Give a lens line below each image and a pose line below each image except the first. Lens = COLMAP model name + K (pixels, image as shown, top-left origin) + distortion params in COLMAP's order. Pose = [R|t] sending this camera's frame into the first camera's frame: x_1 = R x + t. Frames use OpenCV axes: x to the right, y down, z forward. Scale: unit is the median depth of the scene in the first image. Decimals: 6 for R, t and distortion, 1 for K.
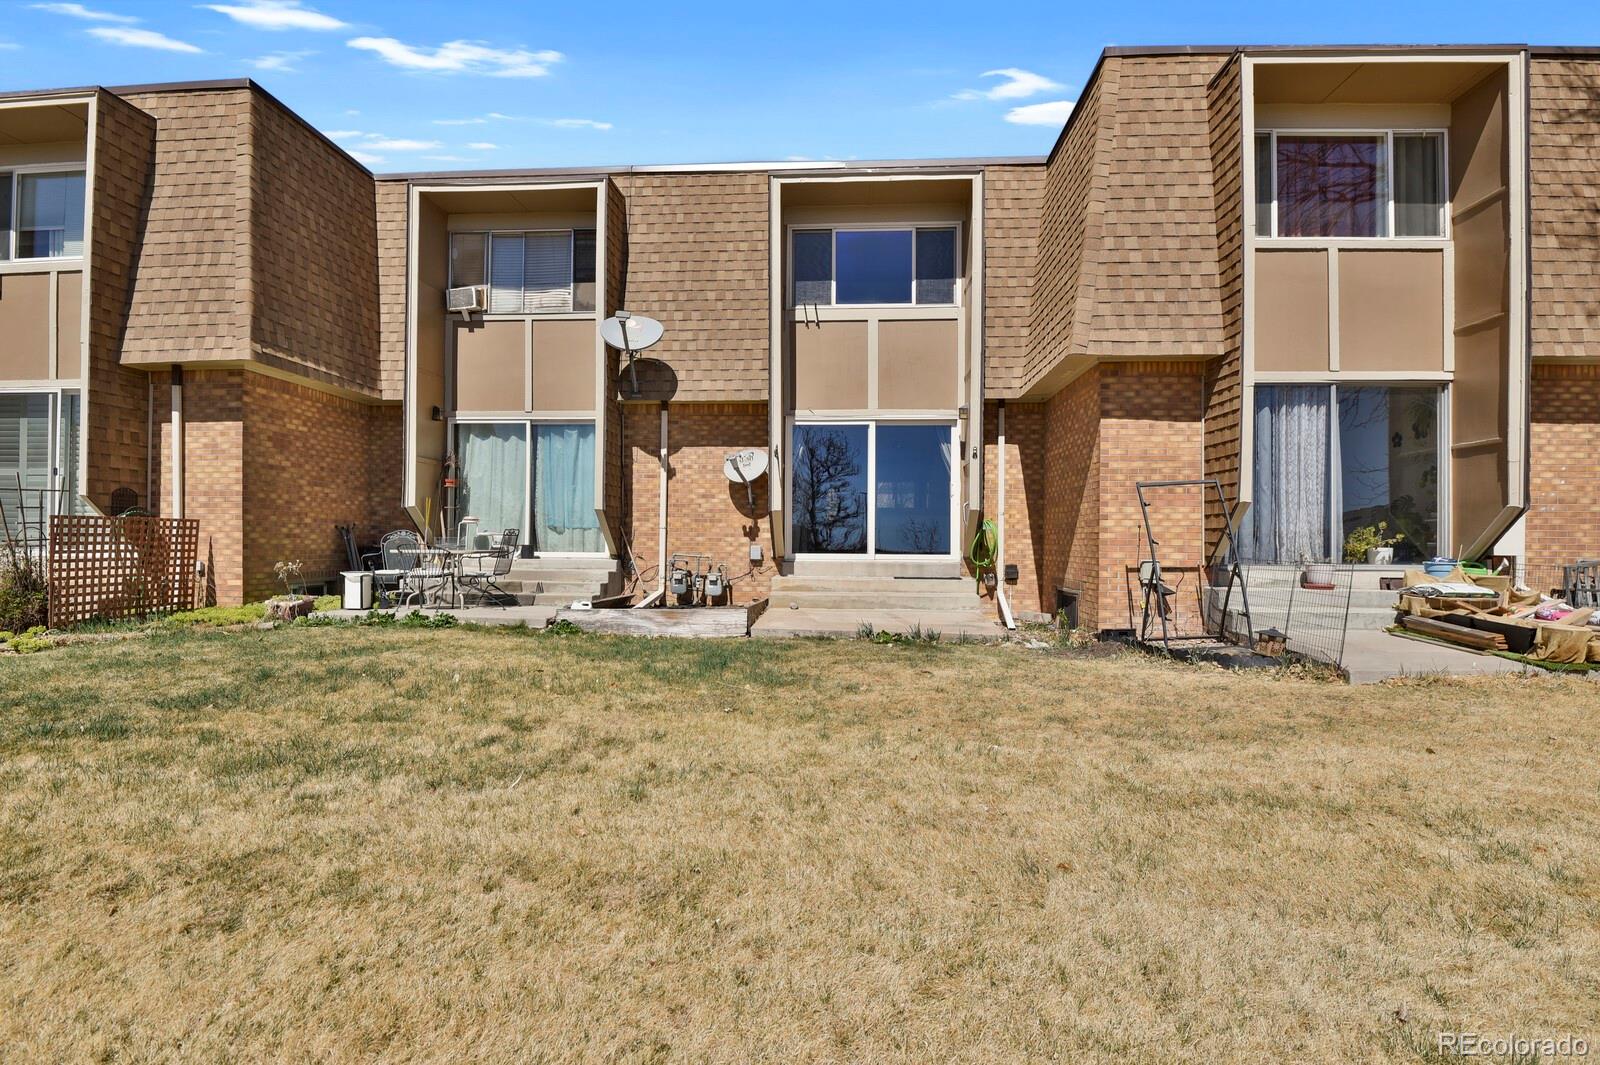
lens RADIAL K [[783.0, 0, 802.8], [0, 783.0, 542.8], [0, 0, 1]] dist [-0.023963, -0.002125]
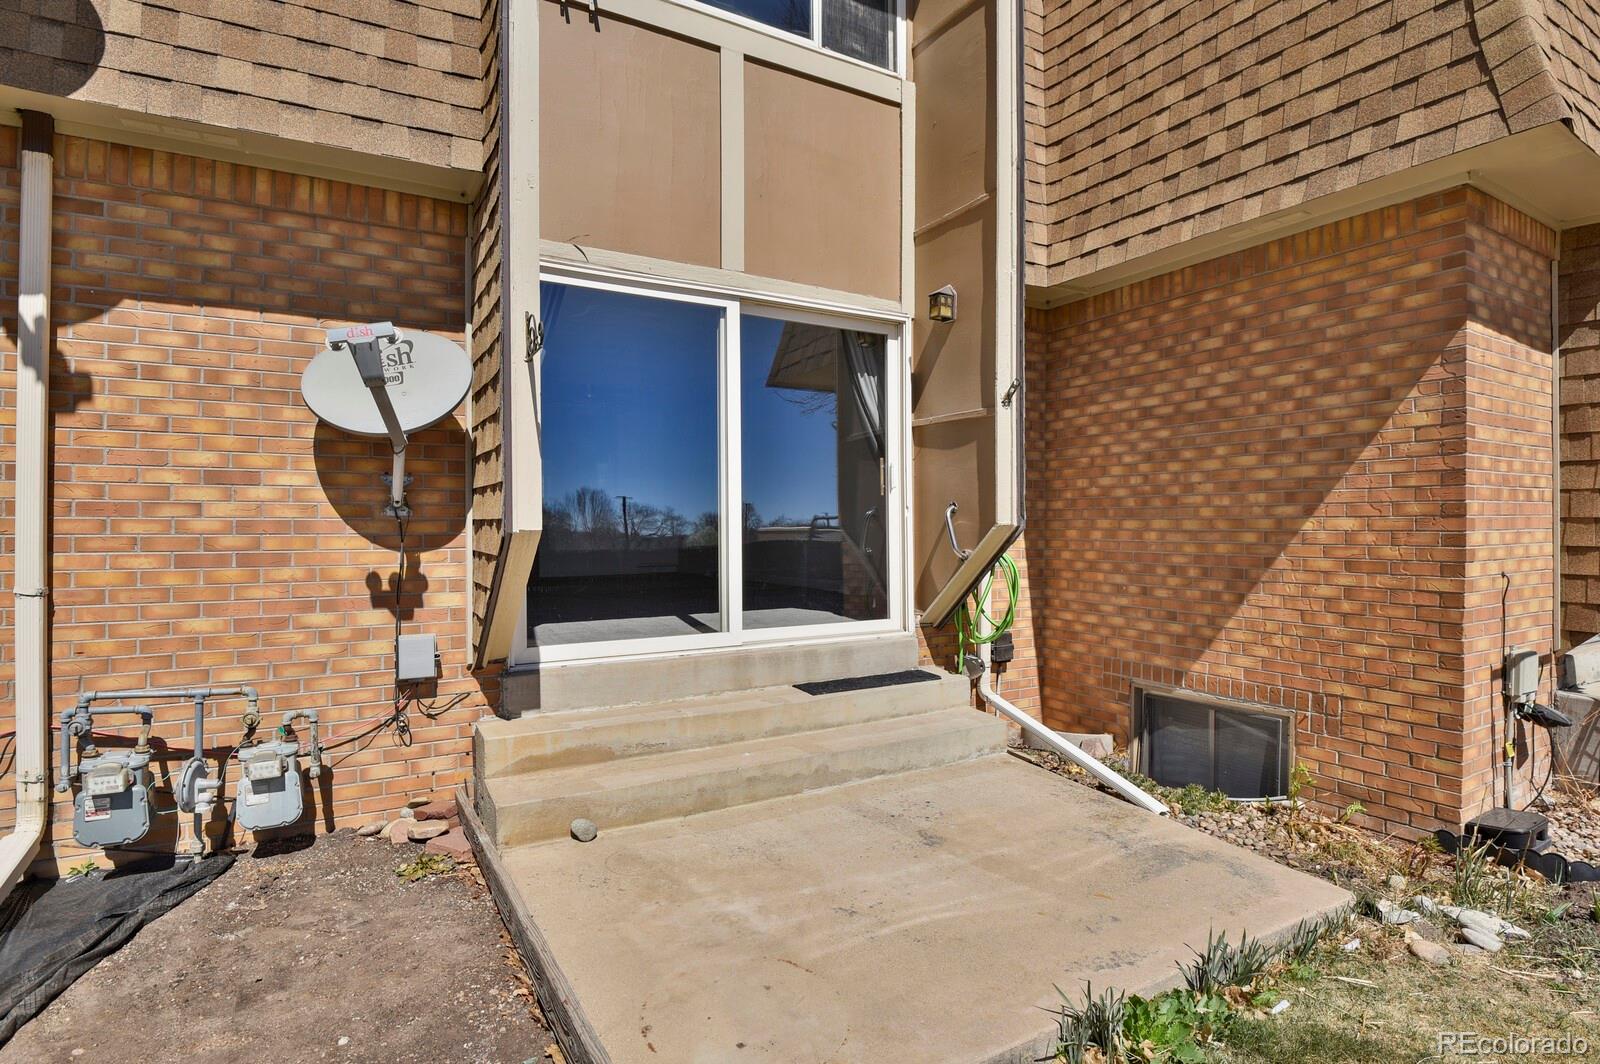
lens RADIAL K [[783.0, 0, 789.8], [0, 783.0, 521.8], [0, 0, 1]] dist [-0.023963, -0.002125]
pose [[0.834972, -0.009947, 0.550202, -0.106472], [0.008318, 0.999951, 0.005454, -0.042871], [-0.550229, 0.000023, 0.835014, 0.645511]]
